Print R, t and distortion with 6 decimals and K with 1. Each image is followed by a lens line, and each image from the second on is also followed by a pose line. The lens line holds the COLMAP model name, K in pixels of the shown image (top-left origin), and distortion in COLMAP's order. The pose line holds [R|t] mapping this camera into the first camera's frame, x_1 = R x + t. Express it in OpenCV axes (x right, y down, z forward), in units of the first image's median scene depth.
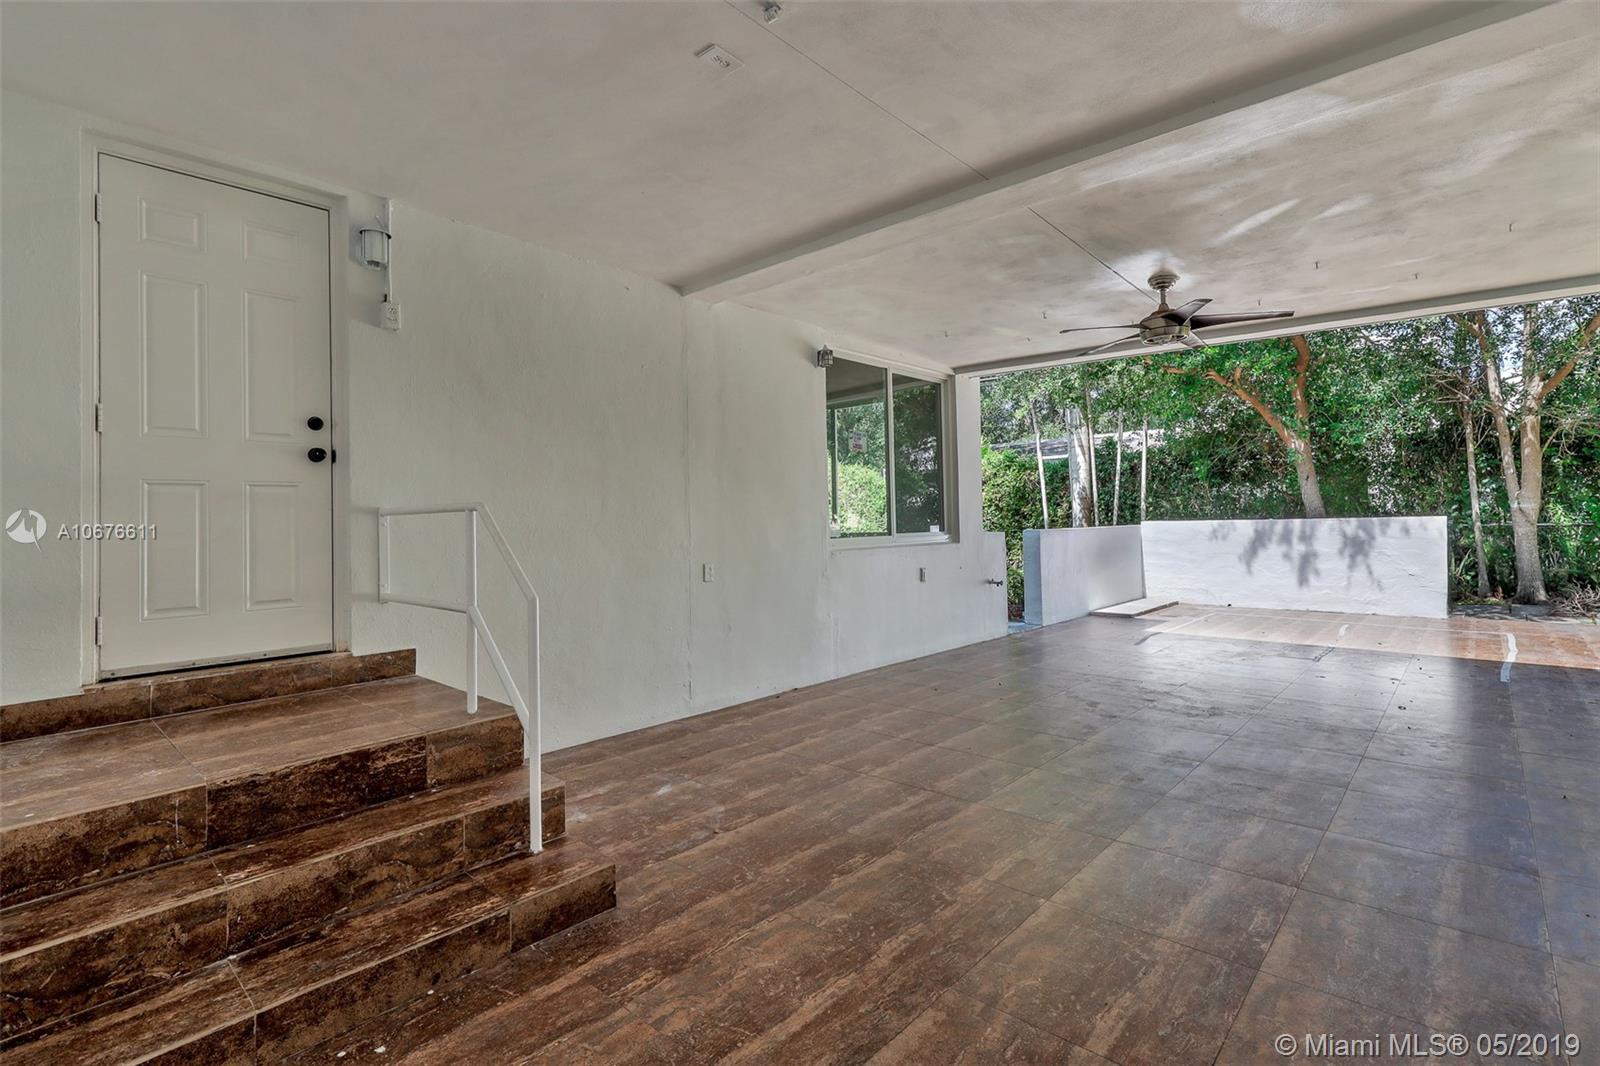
lens RADIAL K [[751.5, 0, 800.8], [0, 751.5, 527.0], [0, 0, 1]] dist [0.000080, -0.000208]
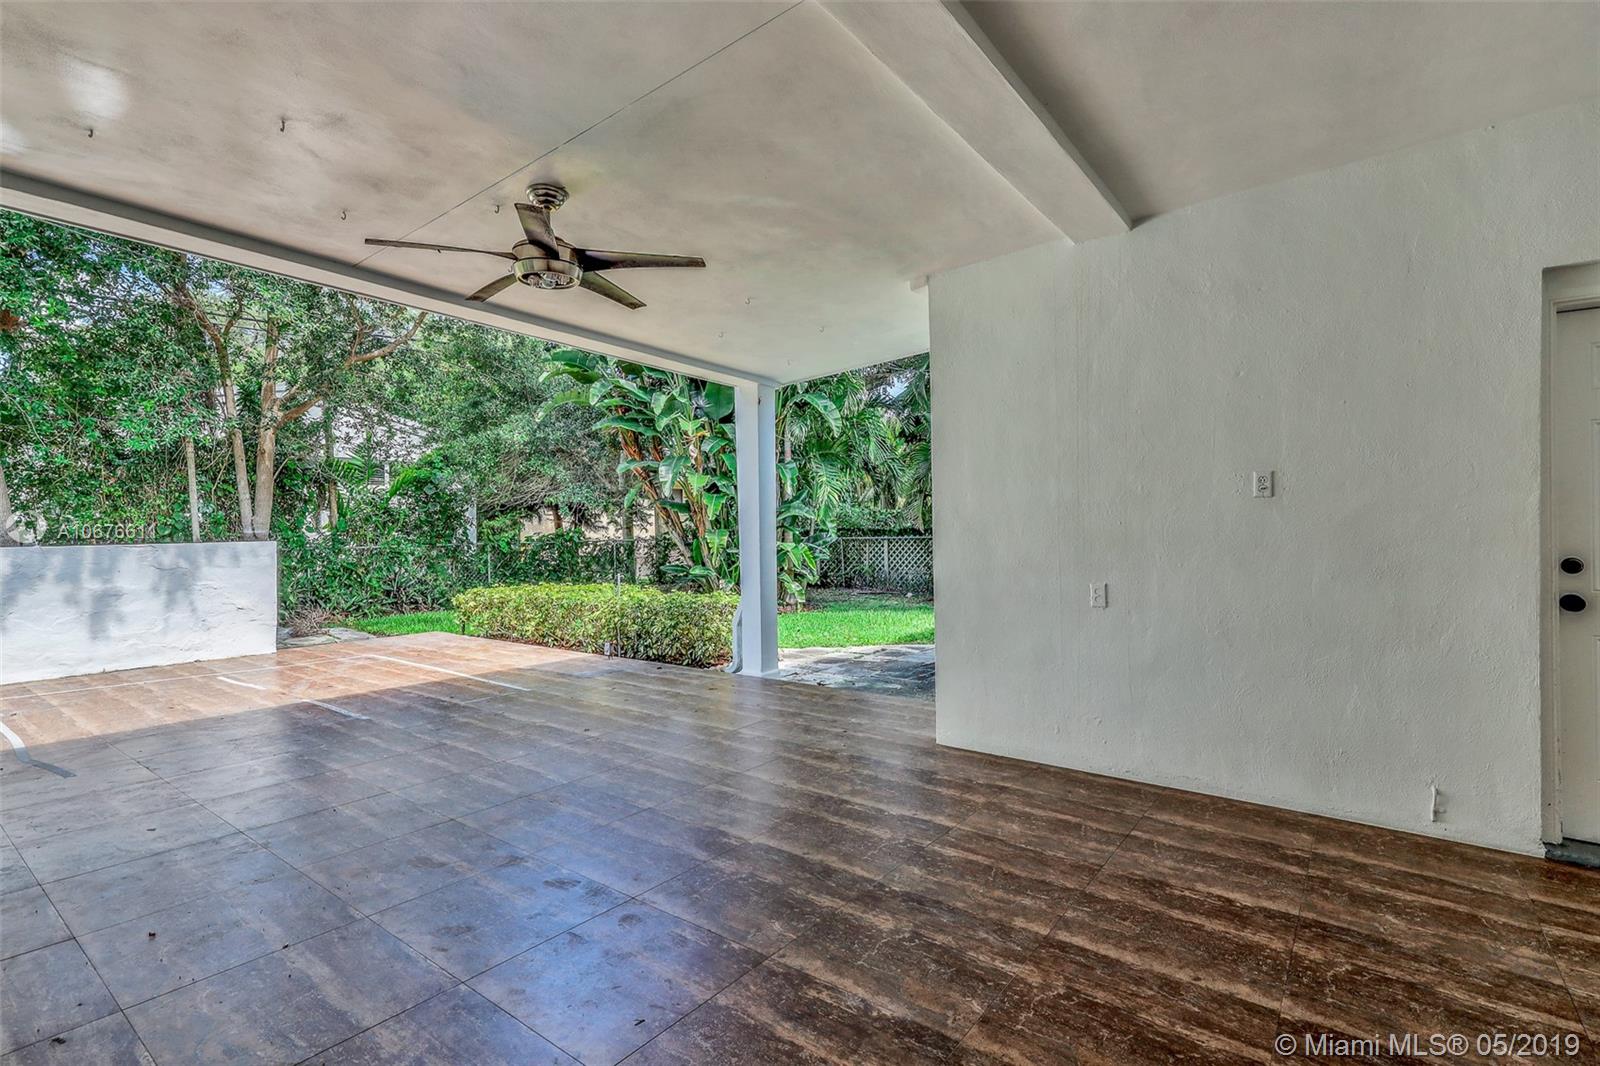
lens RADIAL K [[747.2, 0, 800.0], [0, 747.2, 533.0], [0, 0, 1]] dist [-0.003469, -0.000608]
pose [[-0.094337, 0.010564, 0.995484, -0.108044], [0.020005, 0.999762, -0.008714, -0.003442], [-0.995339, 0.019092, -0.094525, 0.416657]]
